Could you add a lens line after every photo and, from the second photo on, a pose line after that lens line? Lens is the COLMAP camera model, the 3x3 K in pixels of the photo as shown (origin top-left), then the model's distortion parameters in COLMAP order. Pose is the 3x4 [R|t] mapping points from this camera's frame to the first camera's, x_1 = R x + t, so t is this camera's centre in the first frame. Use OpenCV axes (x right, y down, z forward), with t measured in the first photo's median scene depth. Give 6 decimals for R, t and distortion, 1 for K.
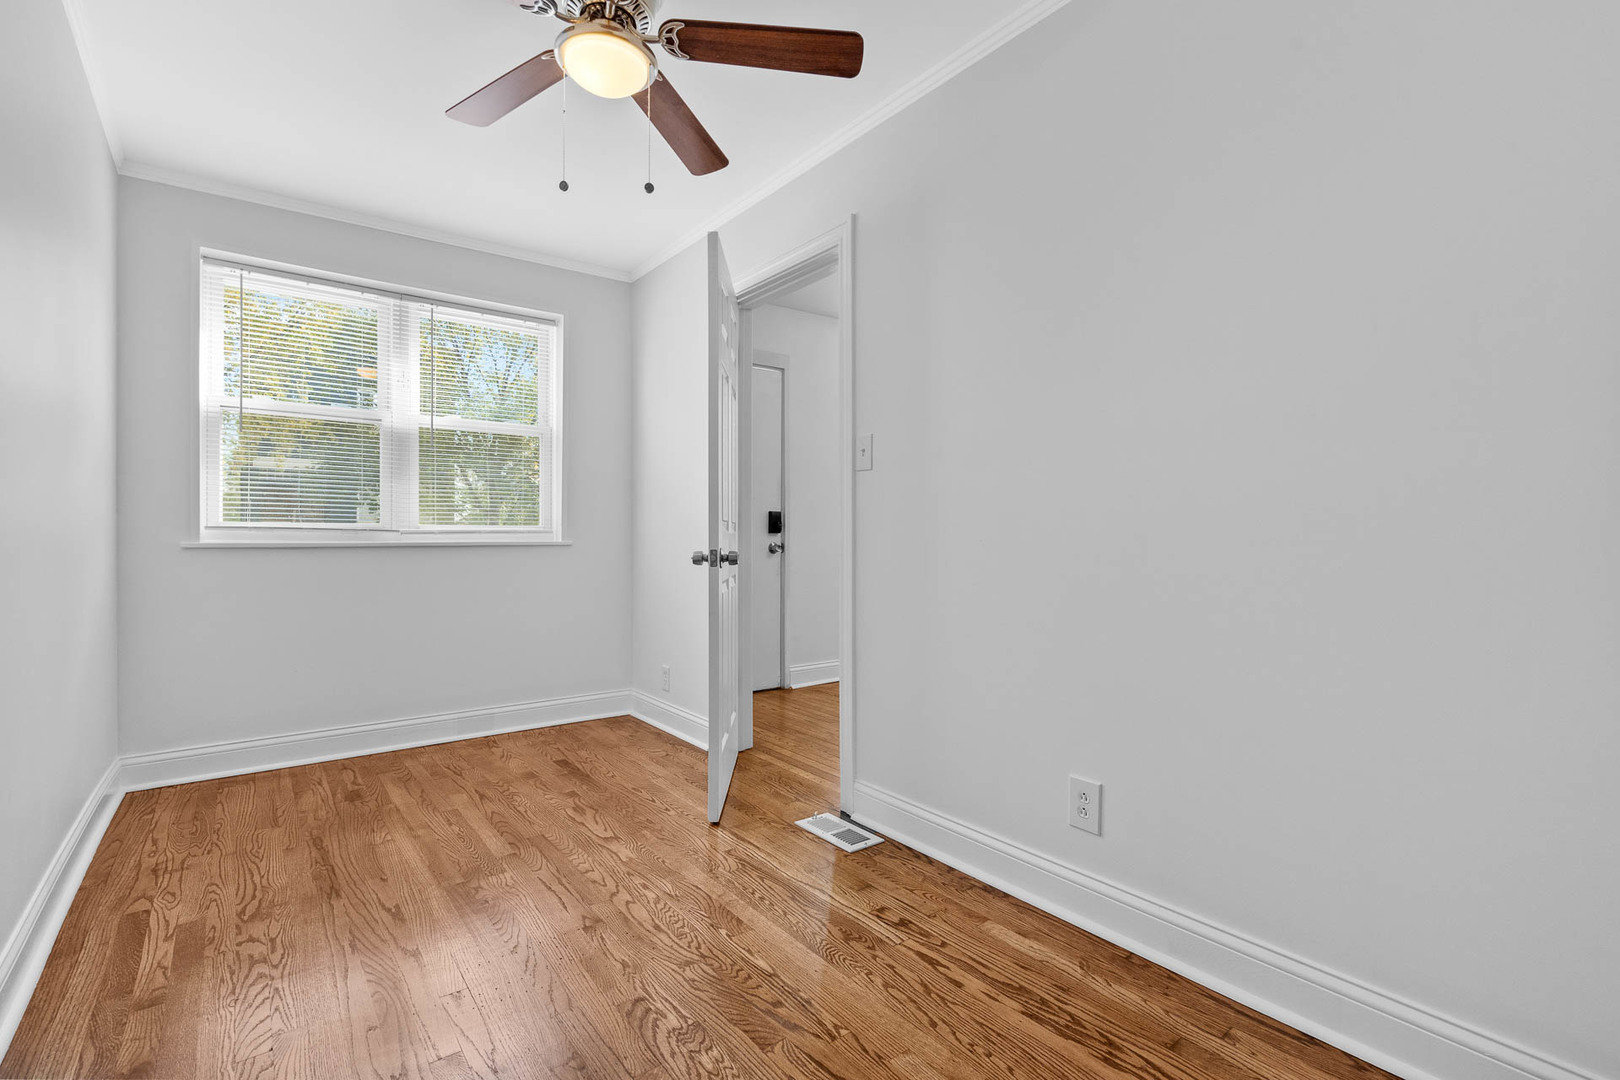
lens RADIAL K [[736.9, 0, 812.2], [0, 736.9, 543.2], [0, 0, 1]] dist [-0.002989, -0.000019]
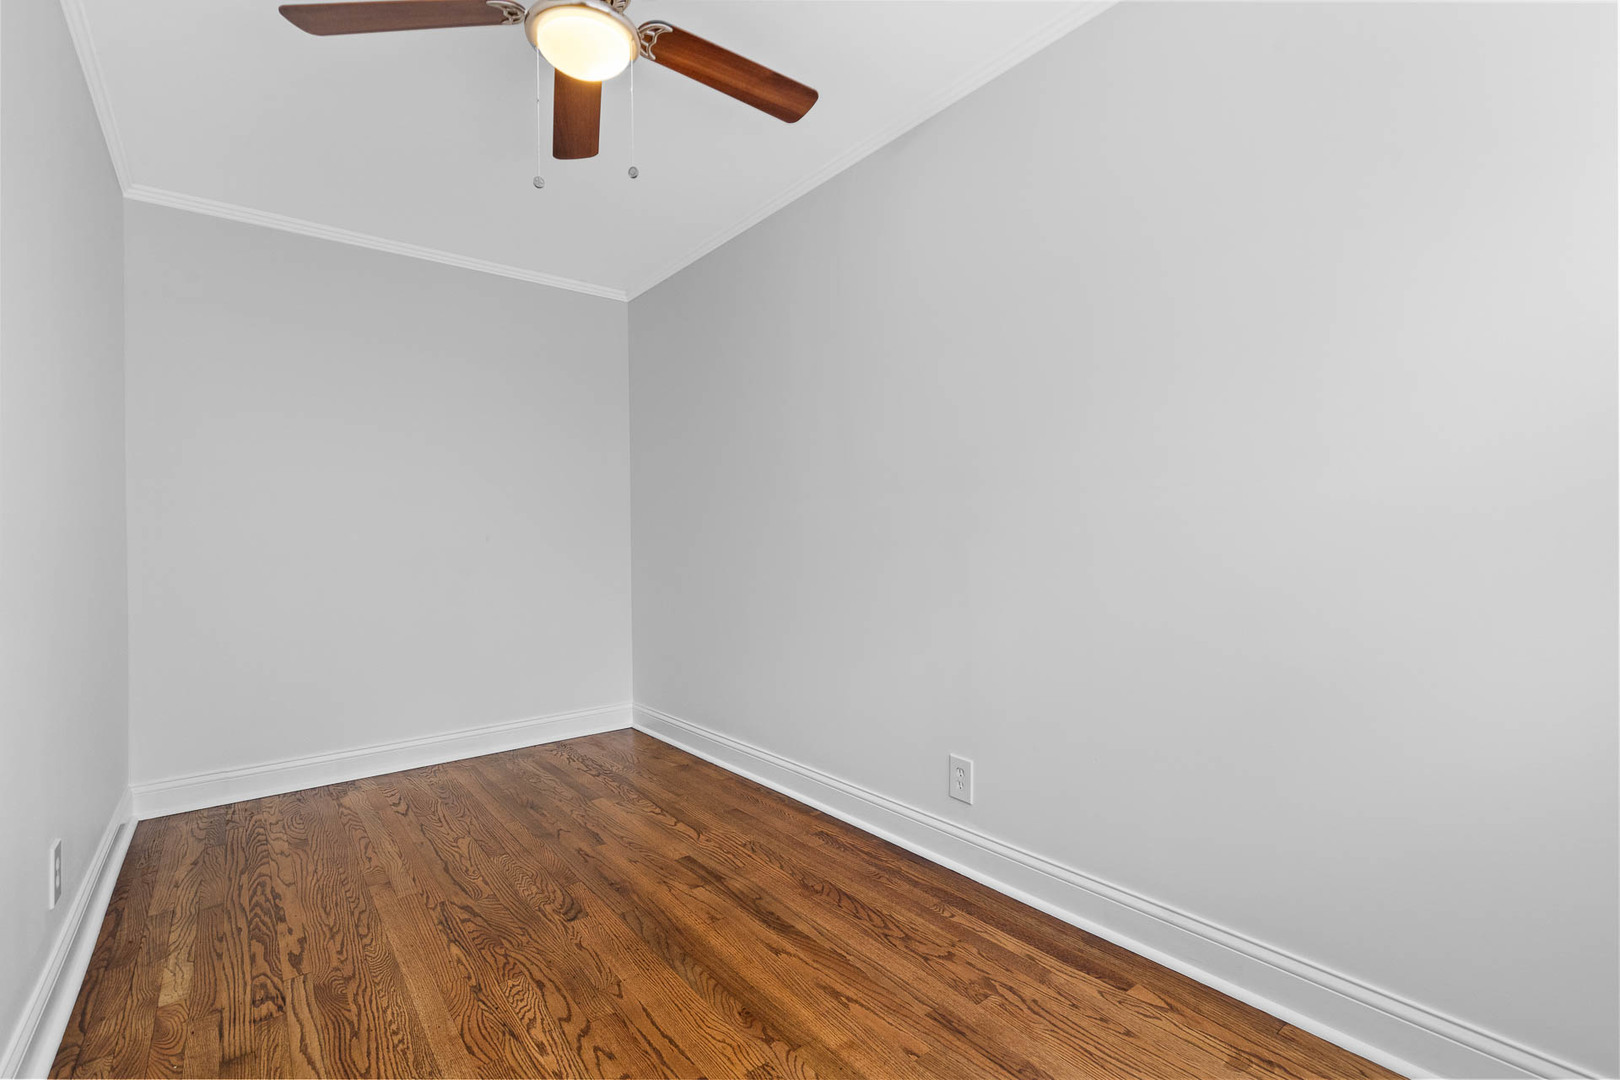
lens RADIAL K [[736.9, 0, 809.4], [0, 736.9, 535.7], [0, 0, 1]] dist [-0.002989, -0.000019]
pose [[-0.999949, 0.010043, -0.000462, -0.597528], [0.010039, 0.999923, 0.007259, -0.053297], [0.000535, 0.007254, -0.999974, 2.071907]]
